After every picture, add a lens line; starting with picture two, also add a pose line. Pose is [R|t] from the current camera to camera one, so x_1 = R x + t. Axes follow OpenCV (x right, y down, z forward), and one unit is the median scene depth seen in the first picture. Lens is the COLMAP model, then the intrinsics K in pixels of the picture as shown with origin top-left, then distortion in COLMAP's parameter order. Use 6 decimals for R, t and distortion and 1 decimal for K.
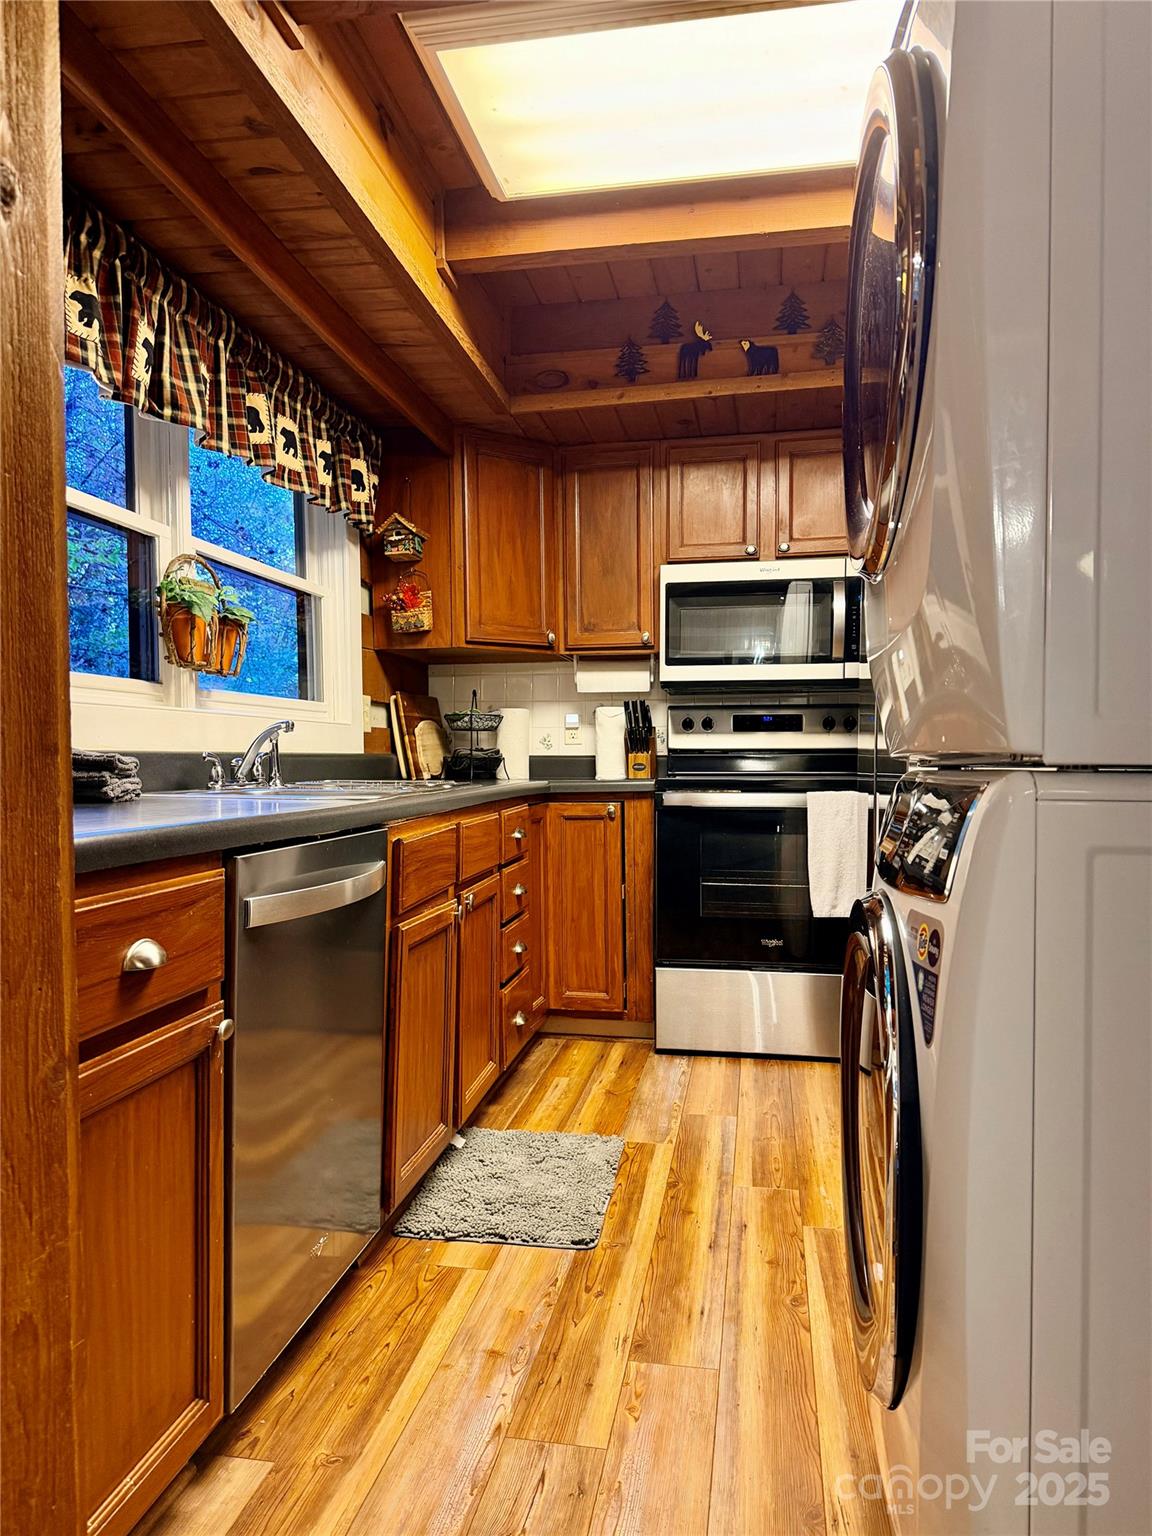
lens RADIAL K [[1066.0, 0, 576.0], [0, 1066.0, 768.0], [0, 0, 1]] dist [0.129367, -0.171947]
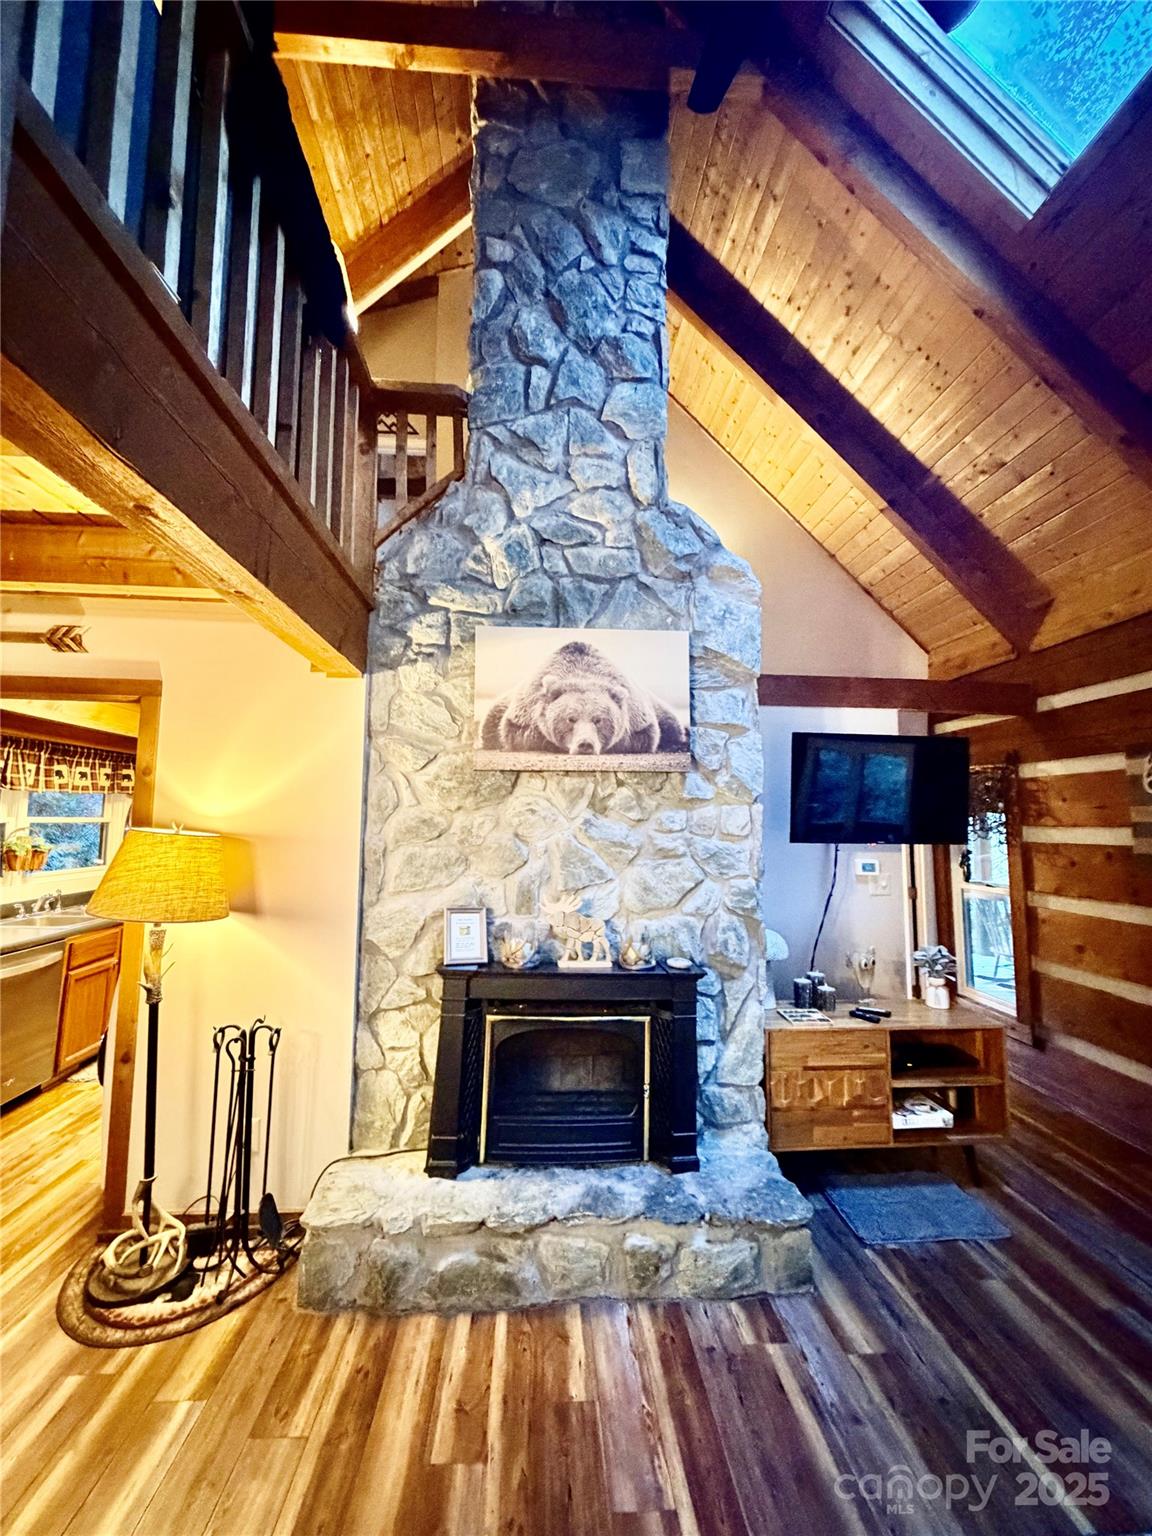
lens RADIAL K [[609.6, 0, 576.0], [0, 609.6, 768.0], [0, 0, 1]] dist [0.005293, -0.000715]
pose [[0.970824, 0.047984, 0.234945, 0.628527], [-0.024094, 0.994336, -0.103519, -0.222338], [-0.238581, 0.094838, 0.966481, -0.828909]]
